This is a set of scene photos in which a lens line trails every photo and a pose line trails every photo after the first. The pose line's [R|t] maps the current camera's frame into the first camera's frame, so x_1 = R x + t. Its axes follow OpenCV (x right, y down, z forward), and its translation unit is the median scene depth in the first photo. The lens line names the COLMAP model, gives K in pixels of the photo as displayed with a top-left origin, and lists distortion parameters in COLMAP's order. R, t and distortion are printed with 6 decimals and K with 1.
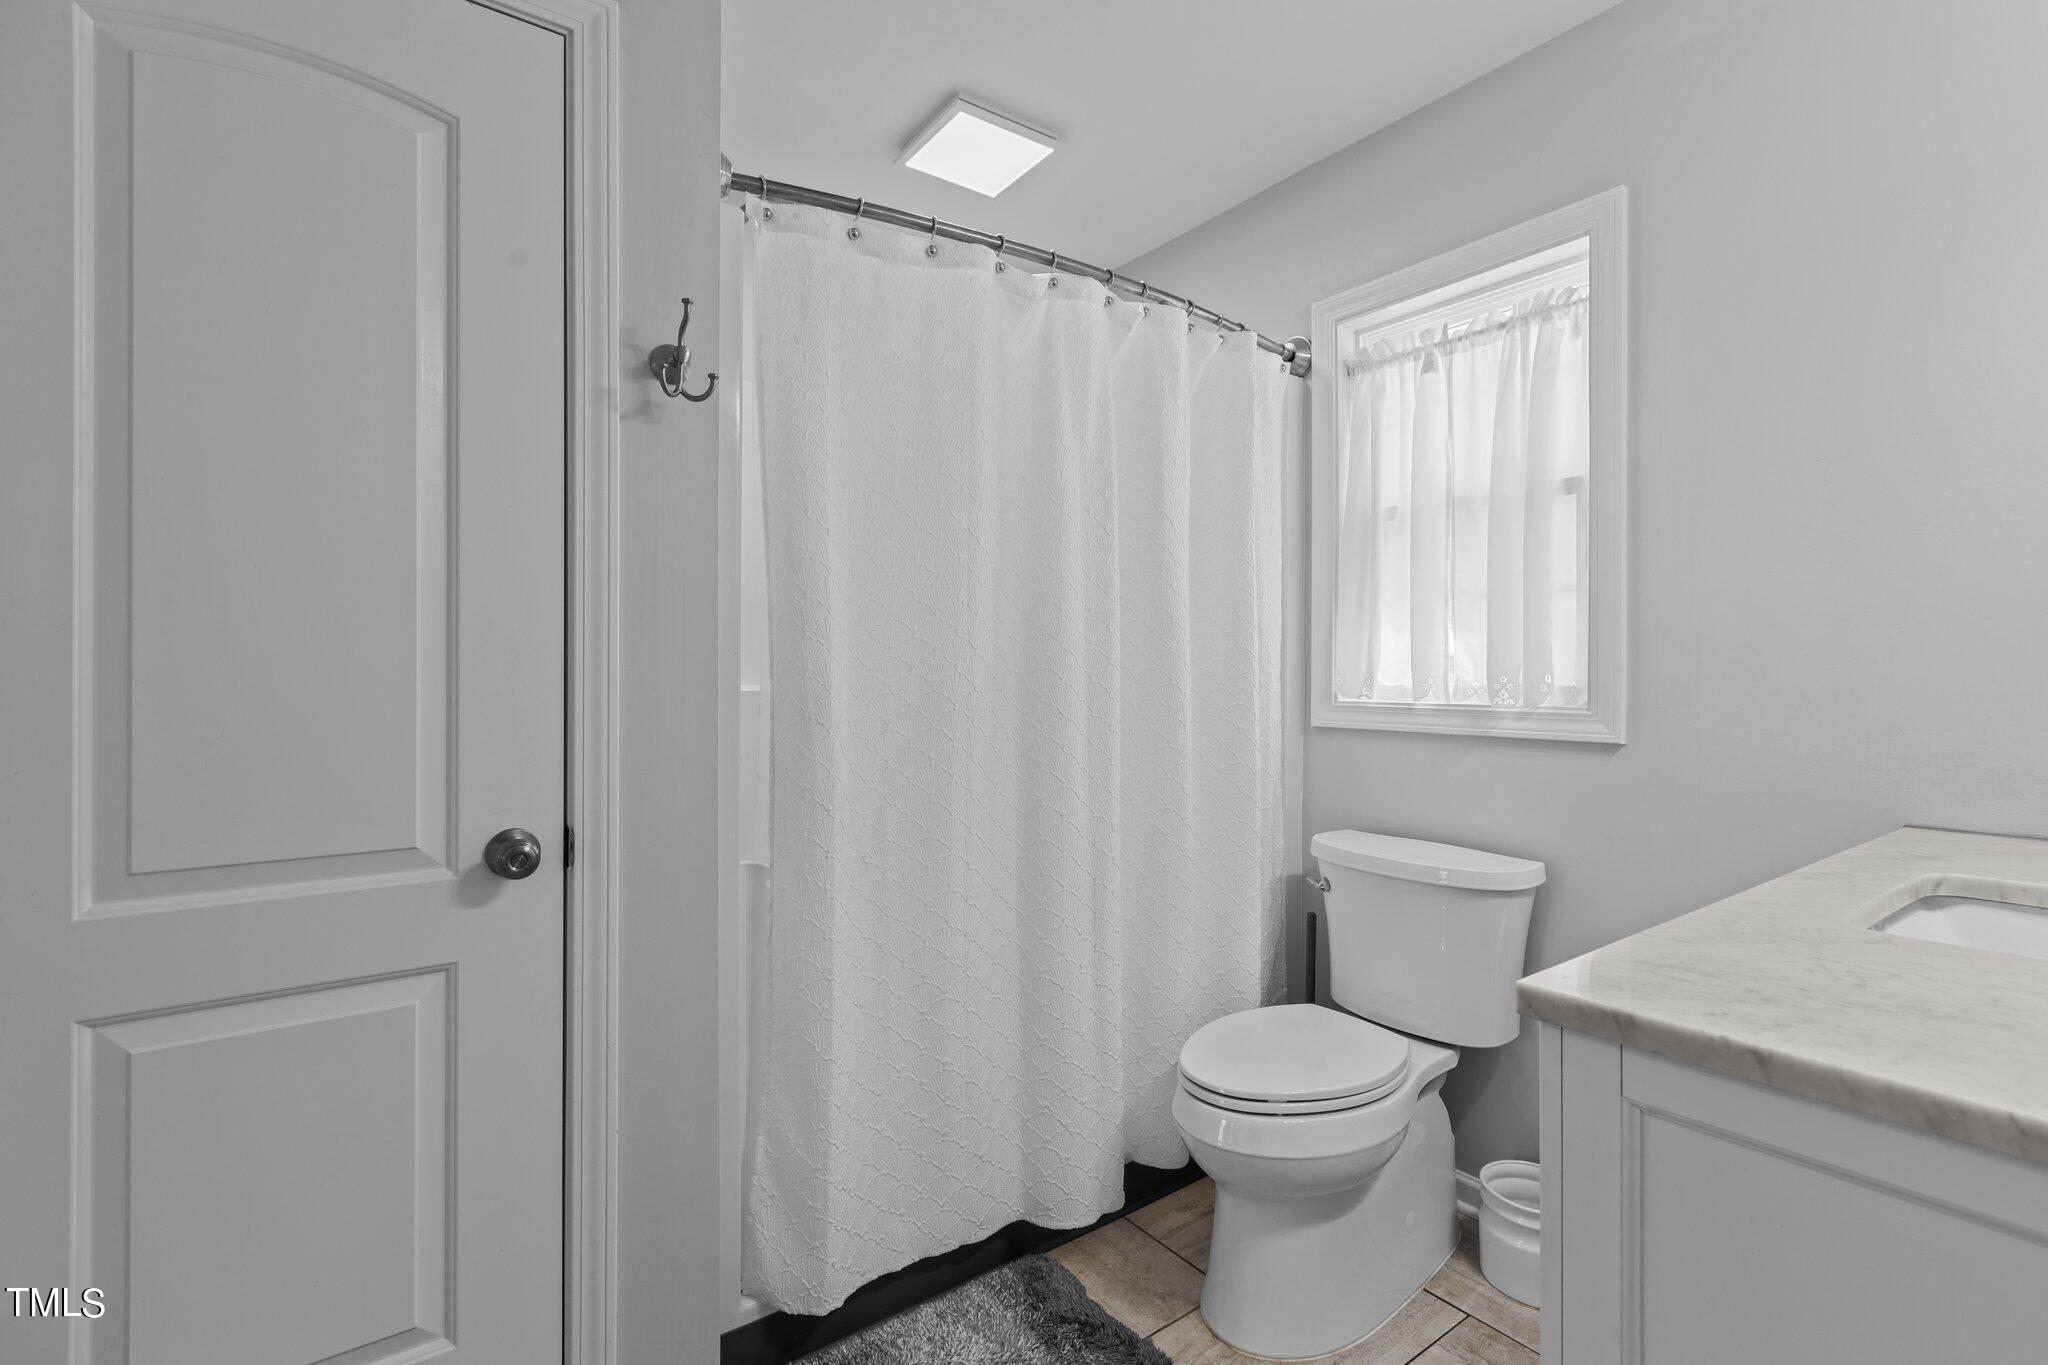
lens RADIAL K [[918.8, 0, 1024.0], [0, 918.8, 682.5], [0, 0, 1]] dist [0.002091, 0.000208]
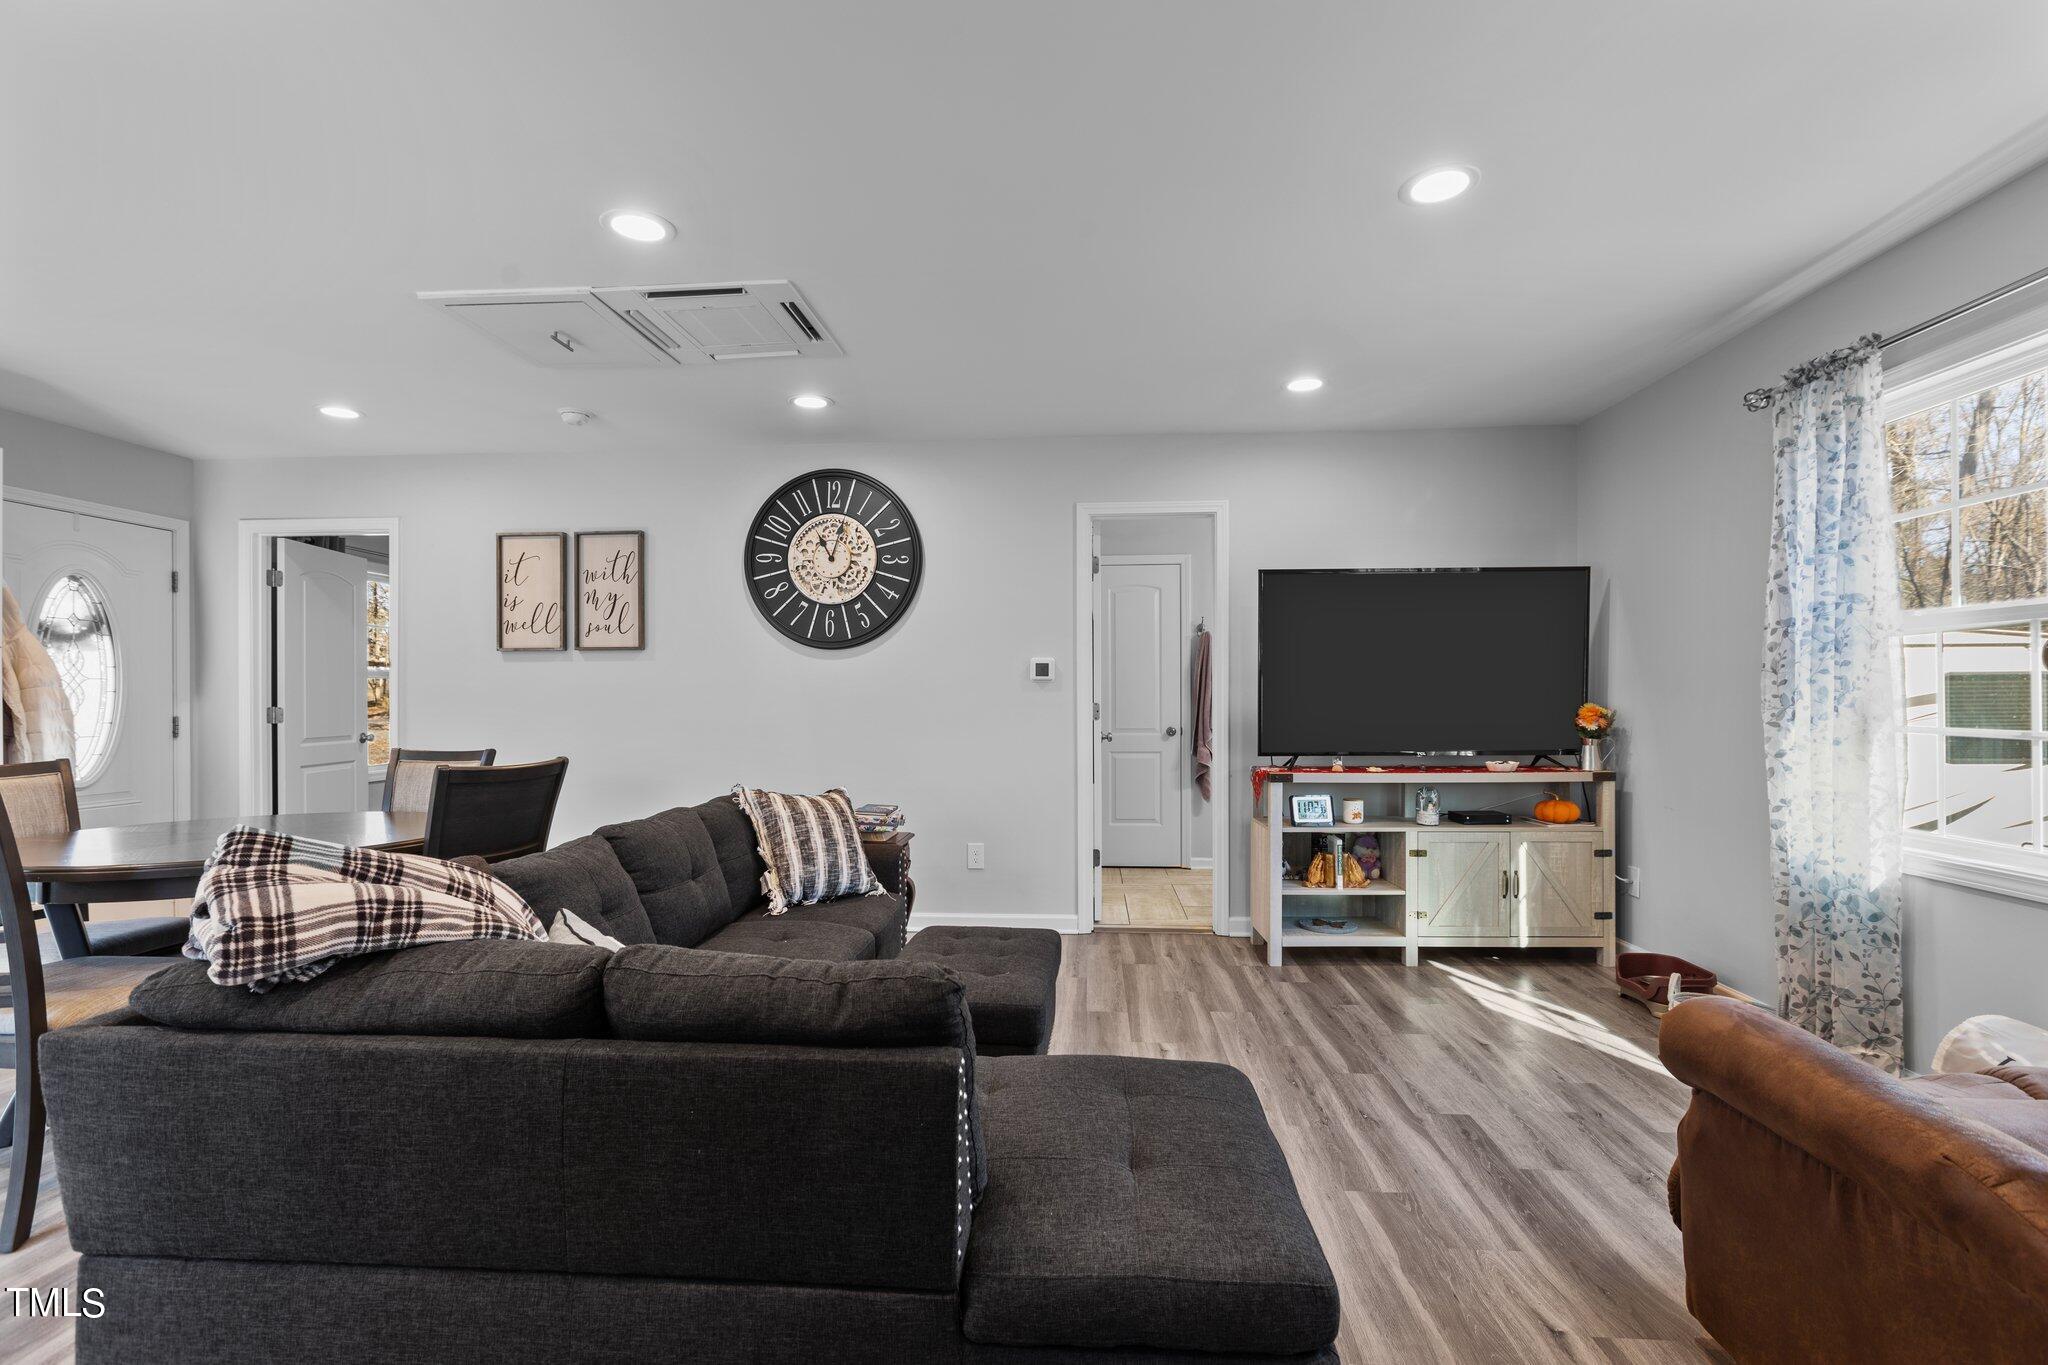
lens RADIAL K [[929.9, 0, 1019.9], [0, 929.9, 696.5], [0, 0, 1]] dist [0.001467, 0.000366]
pose [[0.761633, -0.006750, -0.647973, 2.216500], [0.006262, 0.999976, -0.003056, 0.007264], [0.647978, -0.001730, 0.761657, -3.585561]]
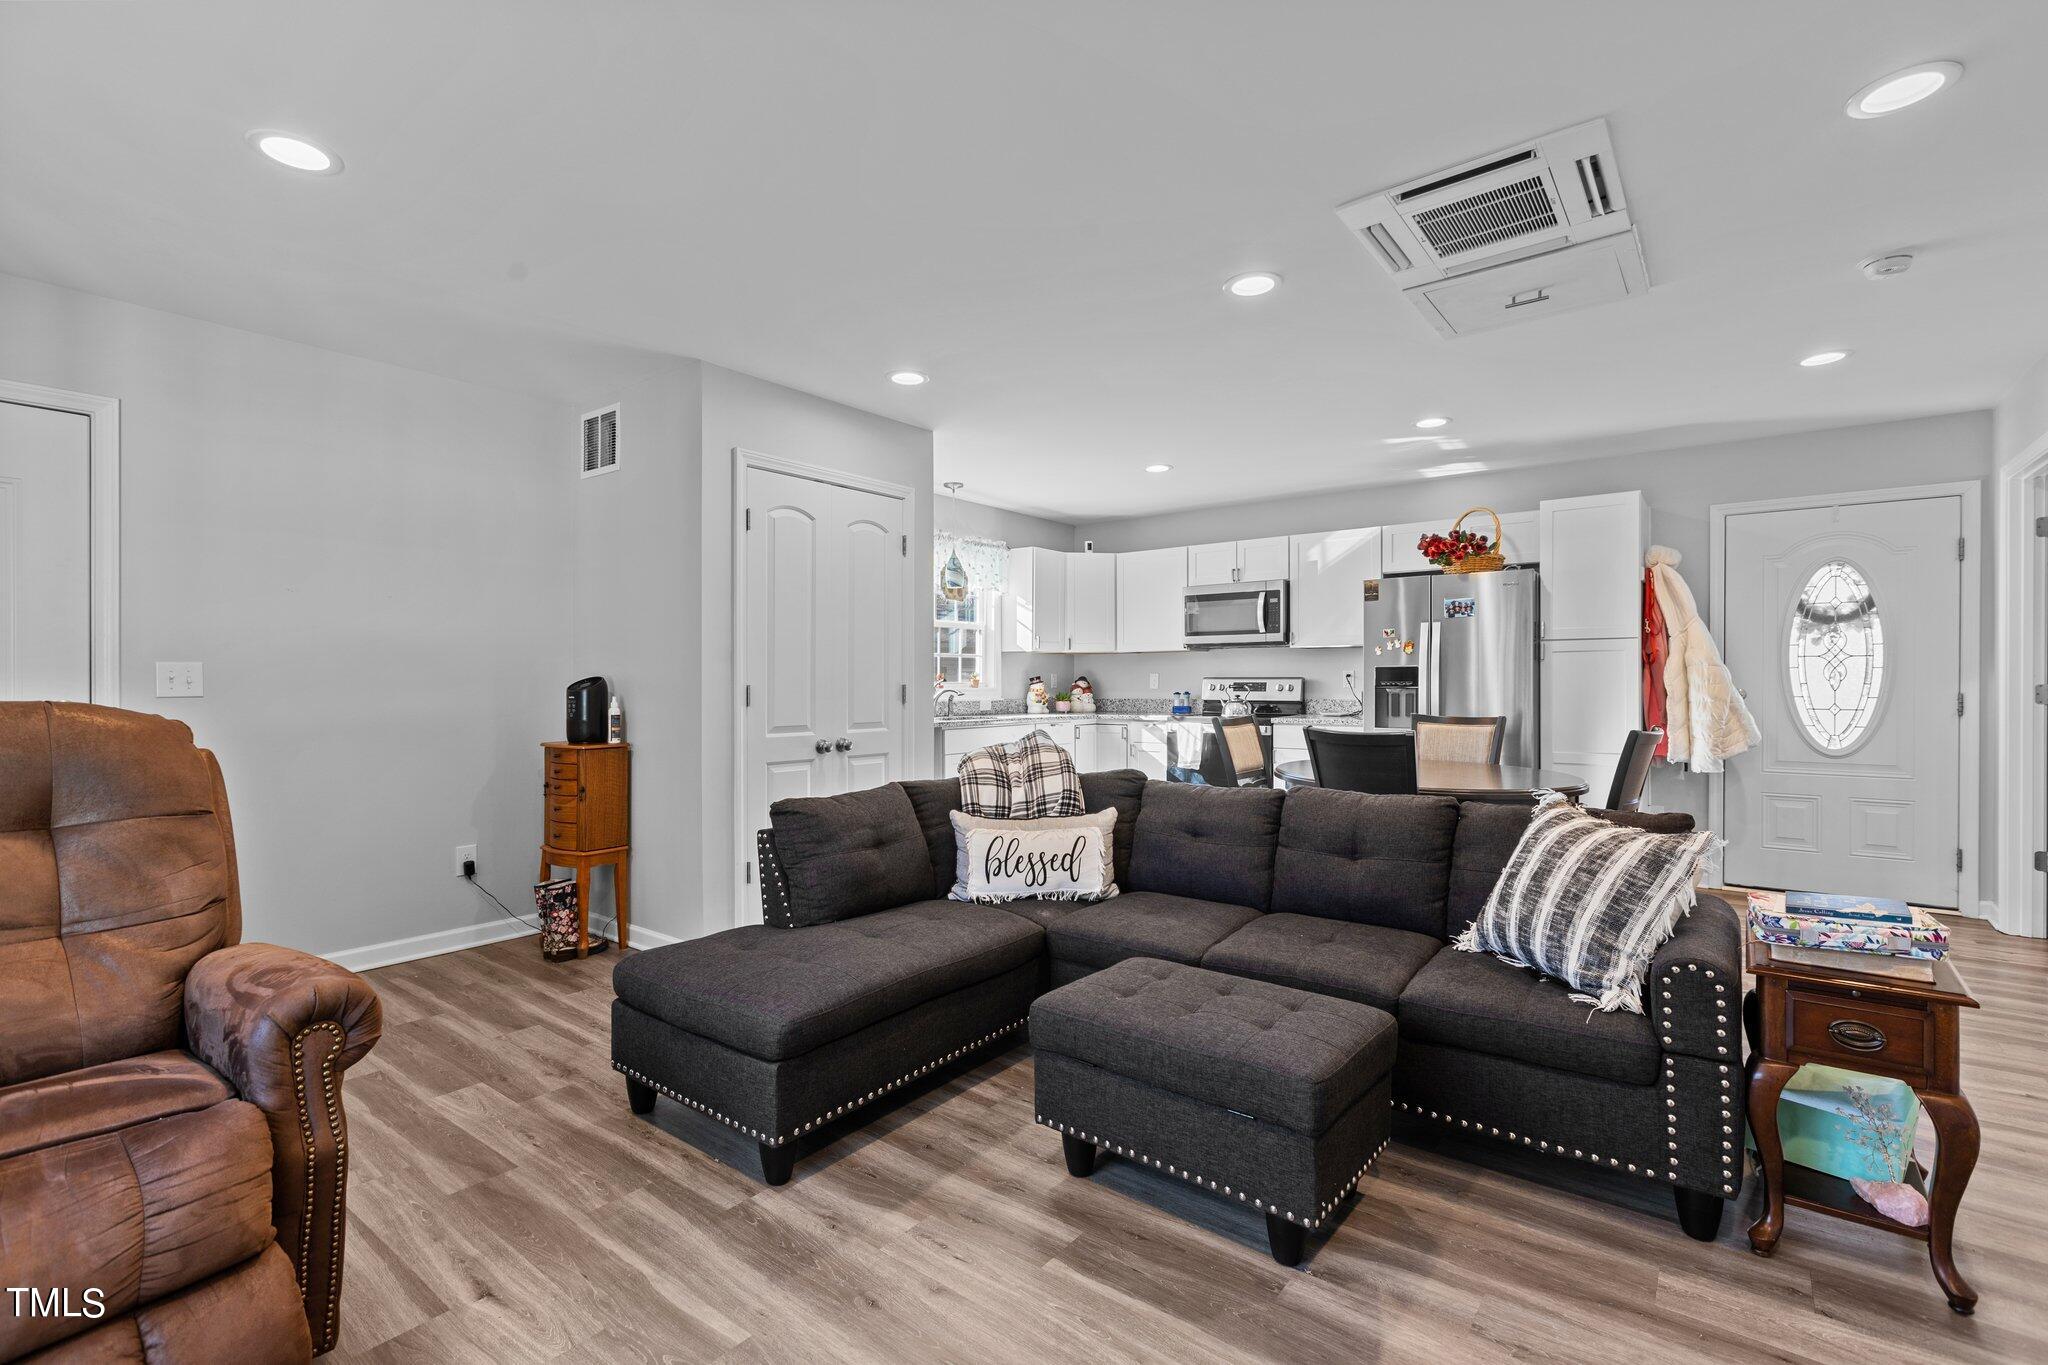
lens RADIAL K [[918.8, 0, 1024.0], [0, 918.8, 682.5], [0, 0, 1]] dist [0.002091, 0.000208]
pose [[-0.961393, -0.000055, -0.275179, 1.455679], [-0.000698, 0.999997, 0.002237, 0.009608], [0.275178, 0.002343, -0.961390, -0.166727]]
